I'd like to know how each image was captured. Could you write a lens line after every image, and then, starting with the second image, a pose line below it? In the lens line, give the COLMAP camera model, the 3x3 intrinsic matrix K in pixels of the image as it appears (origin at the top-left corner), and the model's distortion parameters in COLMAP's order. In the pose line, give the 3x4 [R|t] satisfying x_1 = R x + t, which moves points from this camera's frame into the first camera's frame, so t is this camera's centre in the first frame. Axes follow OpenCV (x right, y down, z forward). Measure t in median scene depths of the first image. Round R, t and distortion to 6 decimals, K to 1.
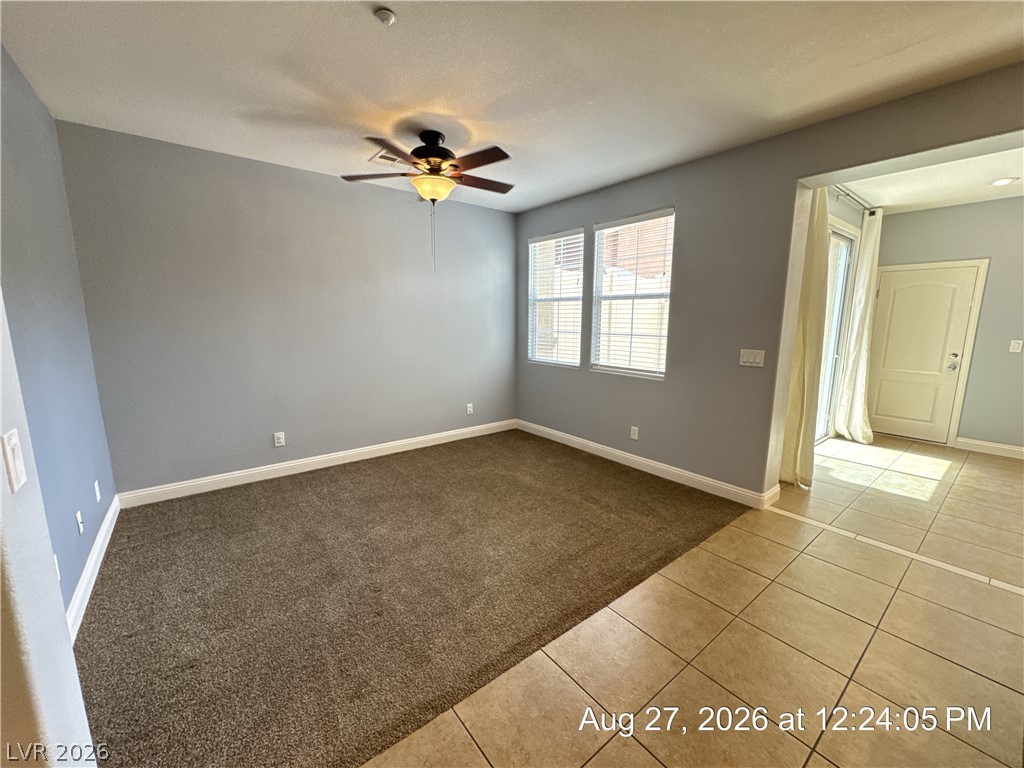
lens RADIAL K [[410.8, 0, 512.1], [0, 410.8, 385.7], [0, 0, 1]] dist [-0.001752, -0.000282]
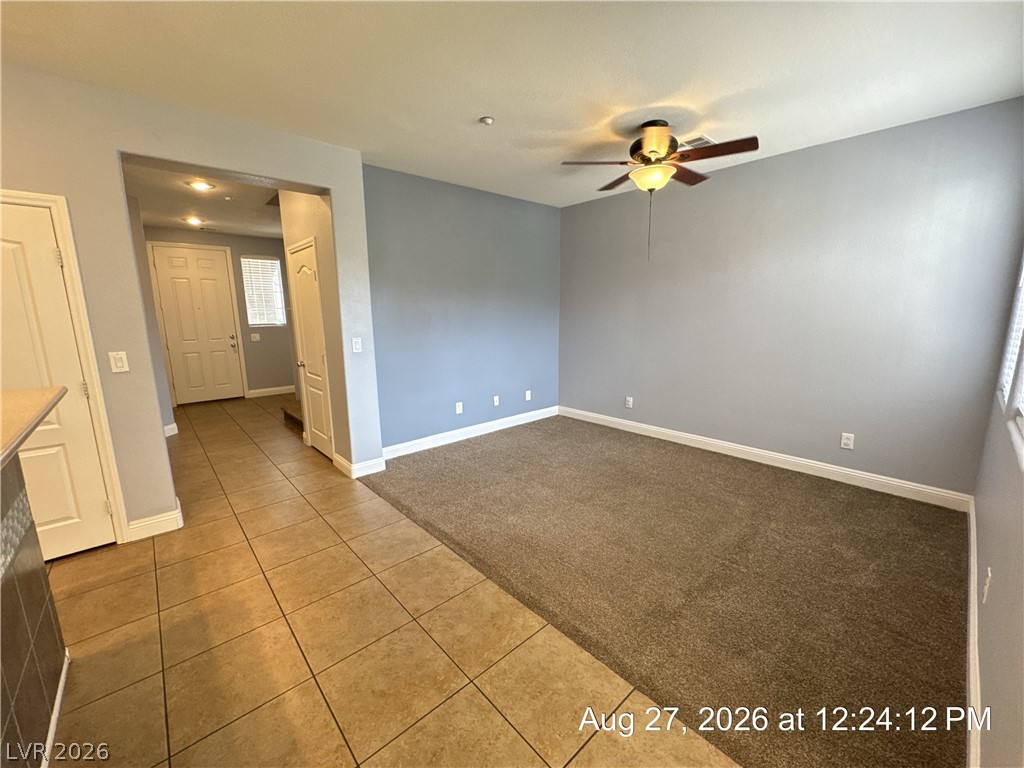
lens RADIAL K [[409.6, 0, 512.0], [0, 409.6, 384.0], [0, 0, 1]] dist [-0.002874, 0.000157]
pose [[0.071842, 0.172328, -0.982416, 0.675852], [-0.155821, 0.974807, 0.159598, -0.075852], [0.985169, 0.141615, 0.096885, 0.503177]]
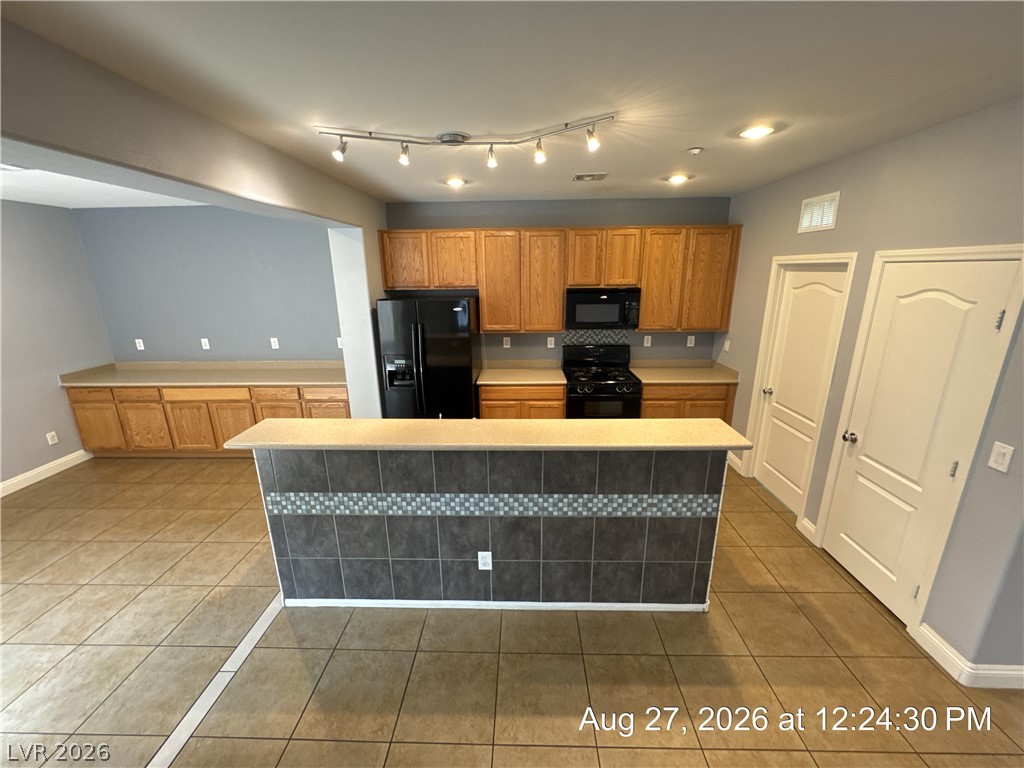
lens RADIAL K [[409.6, 0, 512.0], [0, 409.6, 384.0], [0, 0, 1]] dist [-0.002874, 0.000157]
pose [[-0.770789, -0.164354, 0.615525, 0.132986], [0.114958, 0.914413, 0.388116, -0.247588], [-0.626632, 0.369915, -0.685926, 0.611763]]
